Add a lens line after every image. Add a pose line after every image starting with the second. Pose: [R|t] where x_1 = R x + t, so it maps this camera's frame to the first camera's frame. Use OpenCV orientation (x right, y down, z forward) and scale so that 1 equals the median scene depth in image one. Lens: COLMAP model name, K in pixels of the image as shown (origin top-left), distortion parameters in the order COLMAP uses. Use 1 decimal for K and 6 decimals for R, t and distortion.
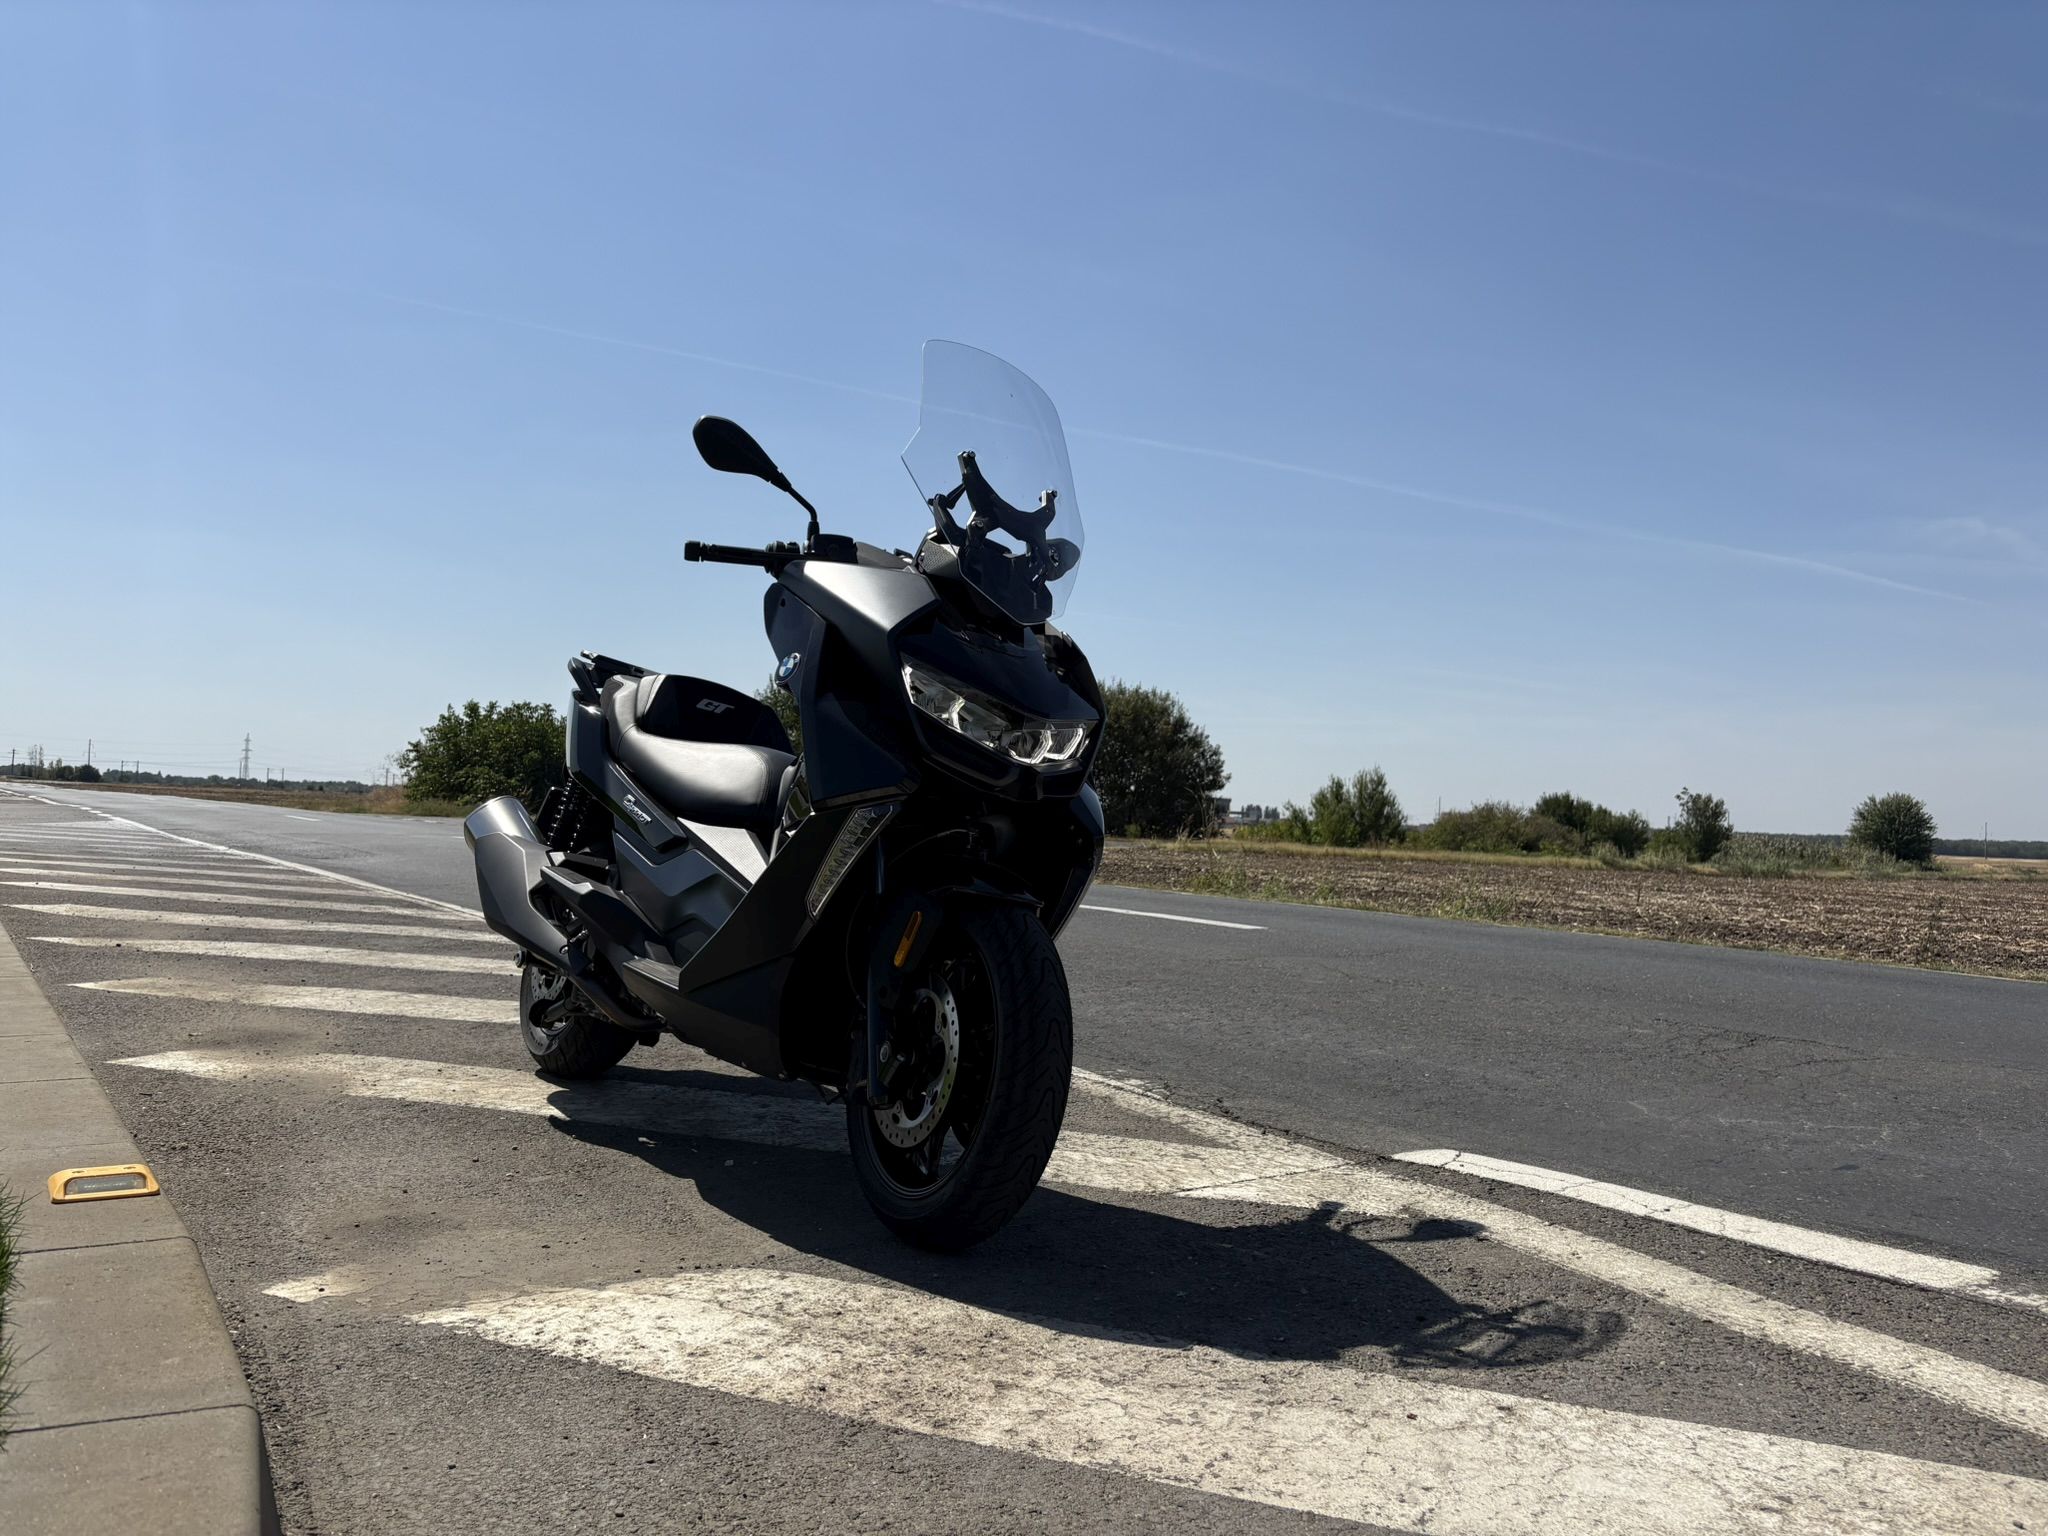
lens RADIAL K [[1473.0, 0, 1035.9], [0, 1473.0, 759.5], [0, 0, 1]] dist [0.079470, -0.102060]
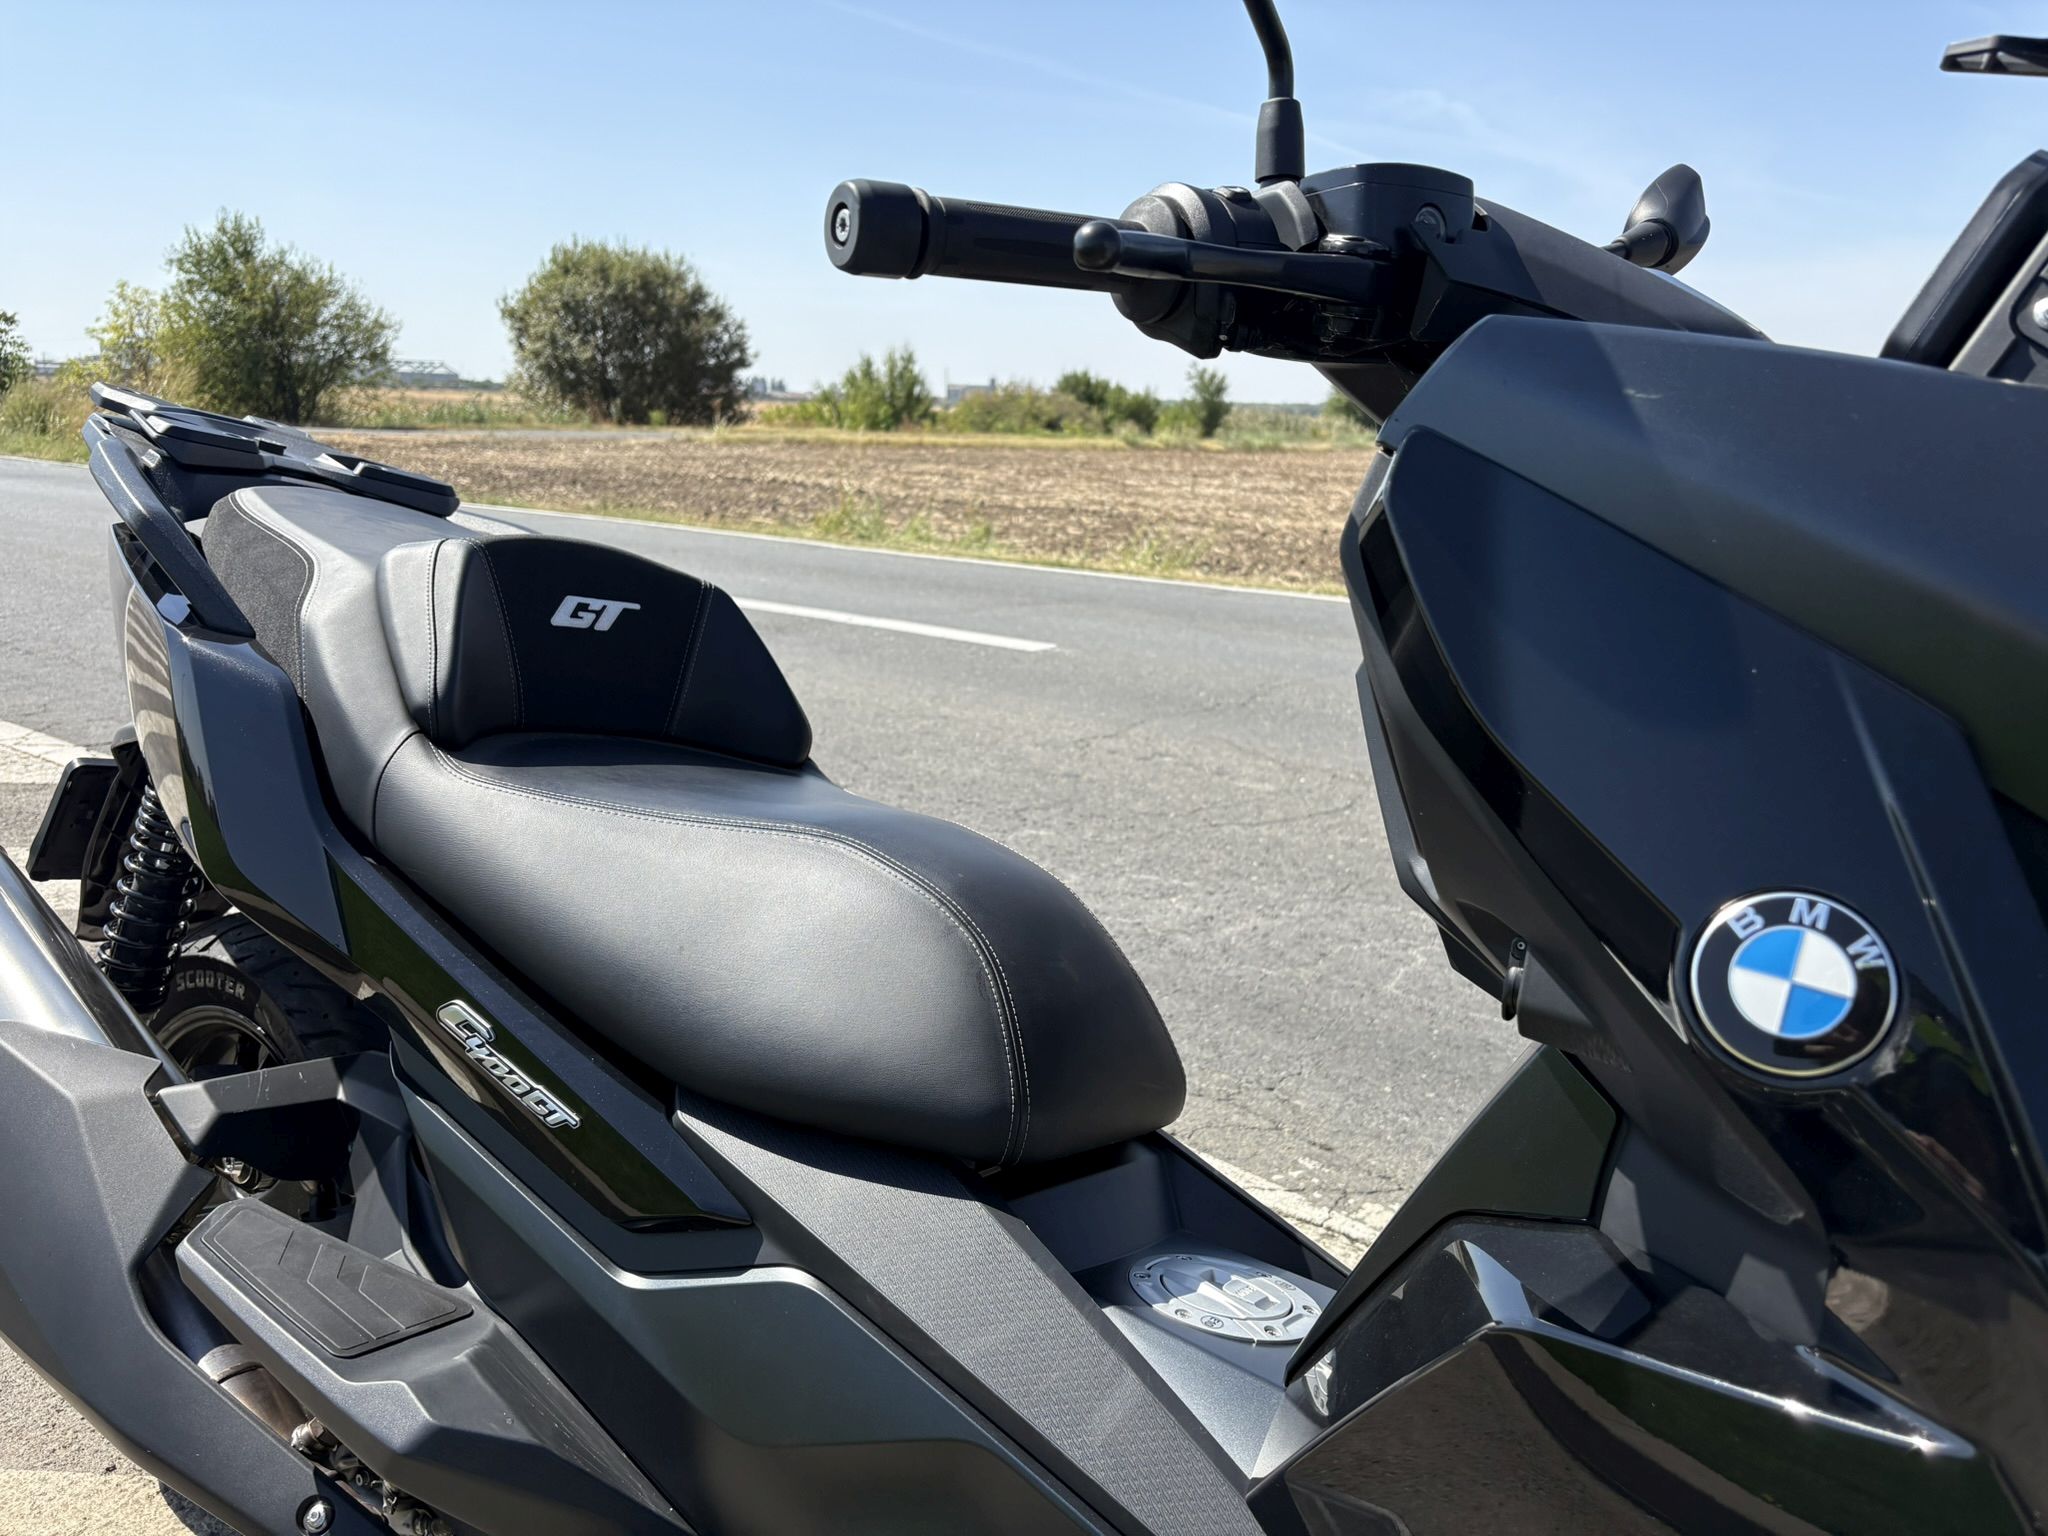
lens RADIAL K [[1493.6, 0, 986.4], [0, 1493.6, 736.8], [0, 0, 1]] dist [0.017268, 0.004974]
pose [[0.956276, -0.072878, 0.283239, -0.304177], [-0.004735, 0.964471, 0.264147, -0.136114], [-0.292427, -0.253939, 0.921955, 0.826070]]
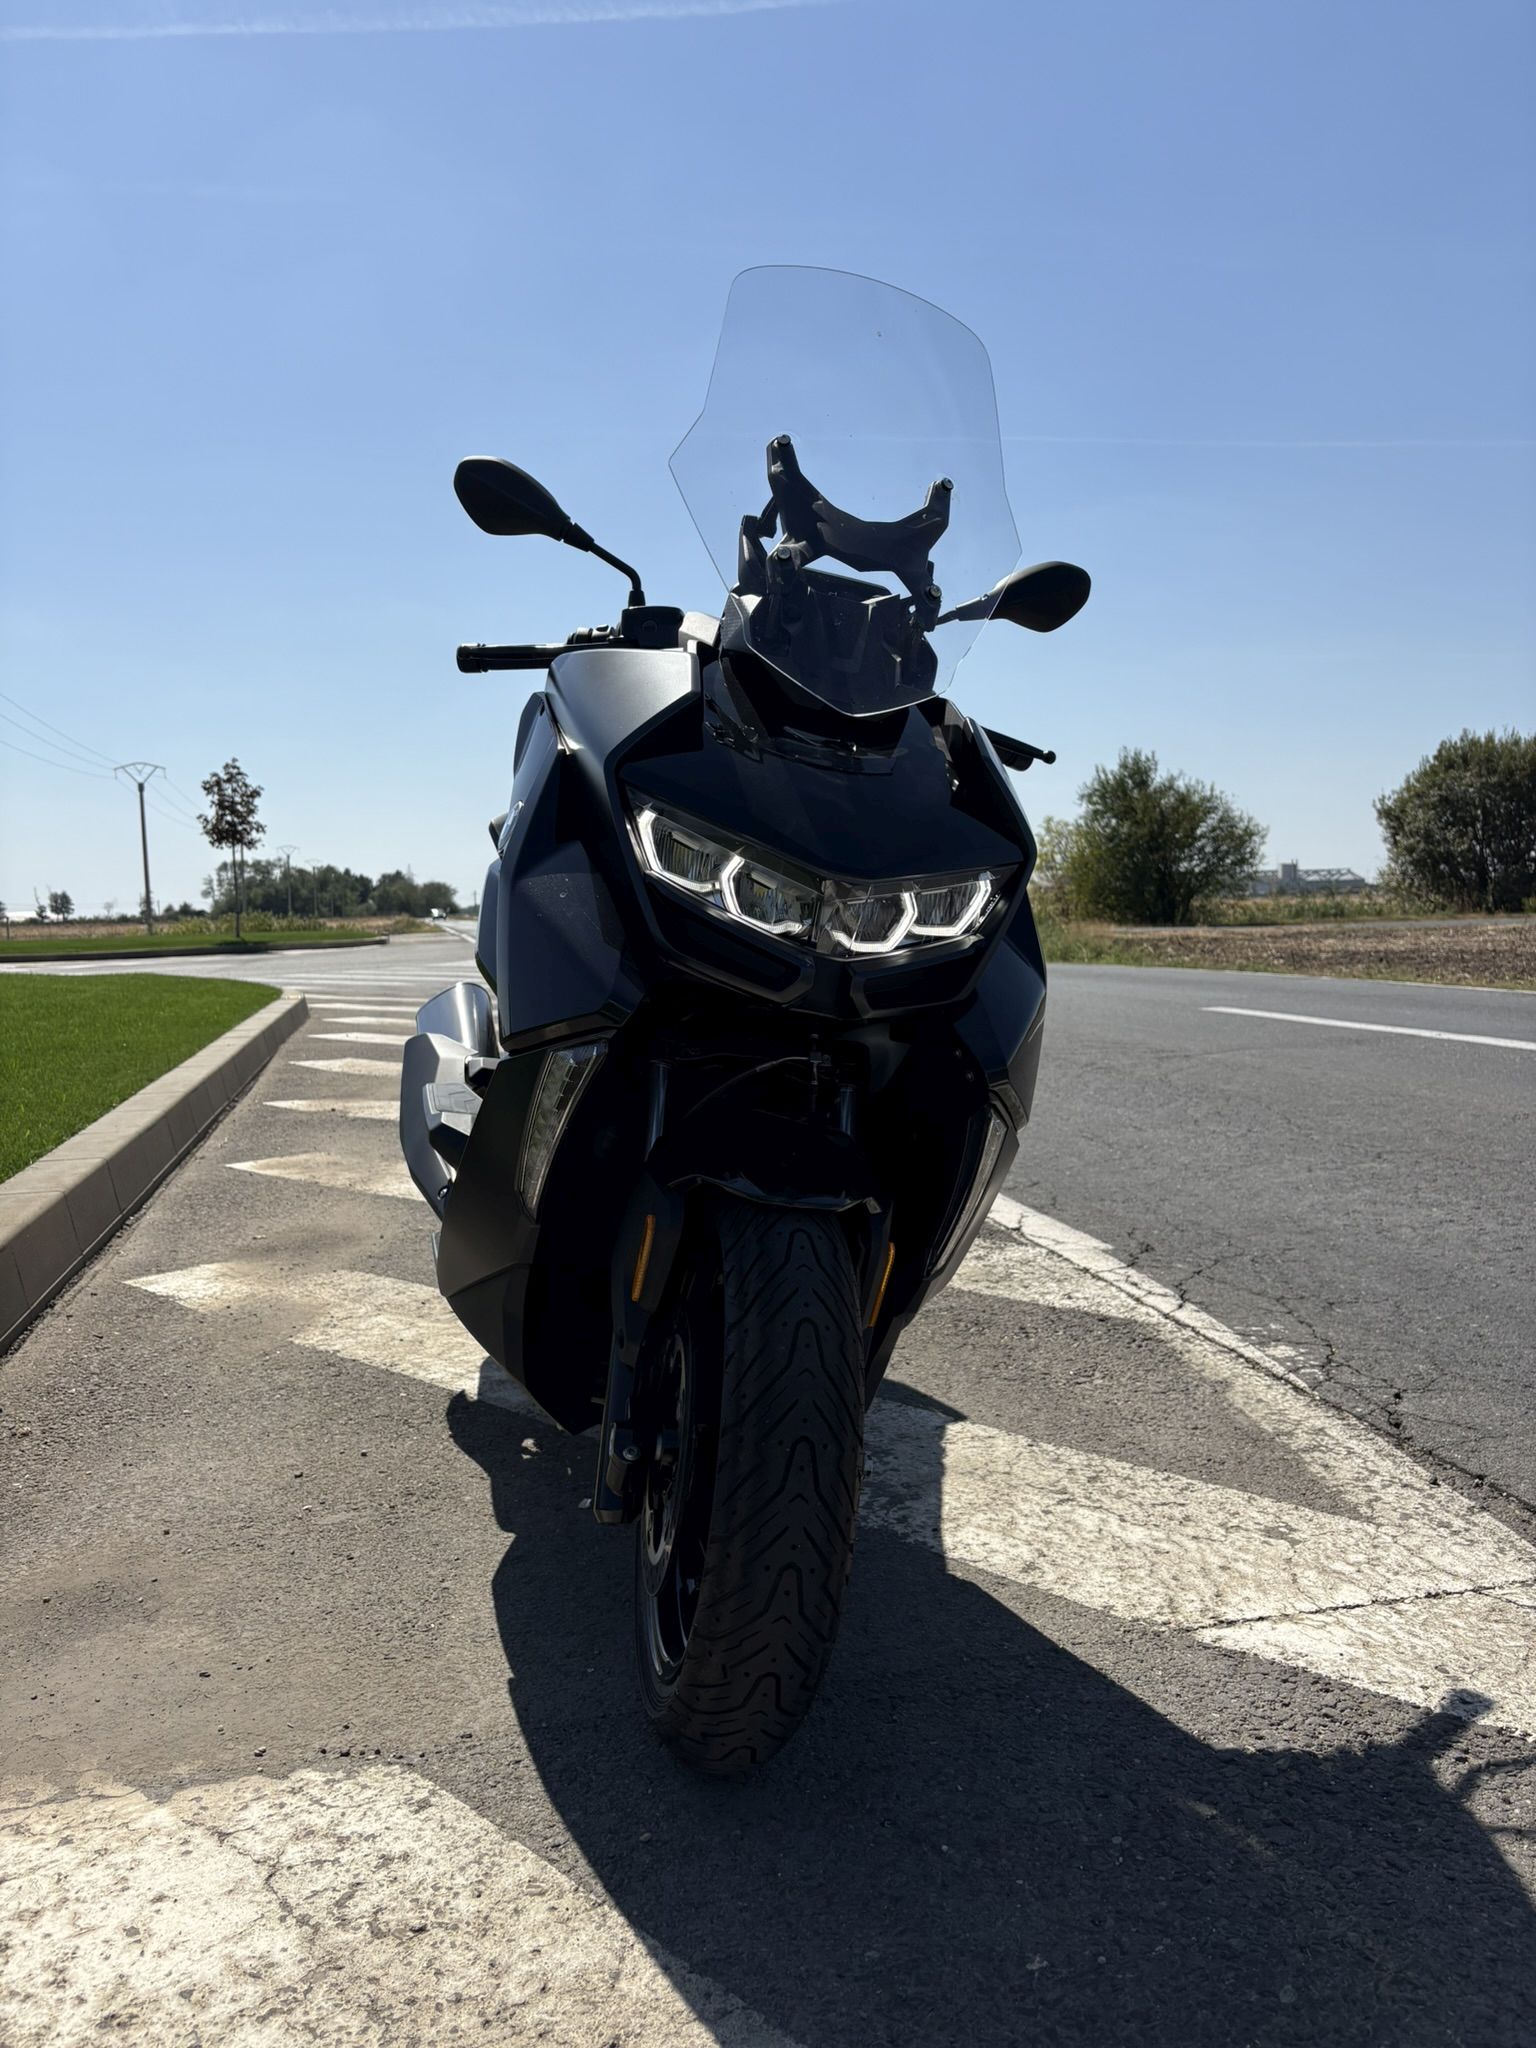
lens RADIAL K [[1493.6, 0, 804.6], [0, 1493.6, 1026.9], [0, 0, 1]] dist [0.017268, 0.004974]
pose [[0.922054, -0.032714, -0.385676, 0.190695], [0.076986, 0.992014, 0.099909, -0.027849], [0.379328, -0.121814, 0.917209, 0.405961]]
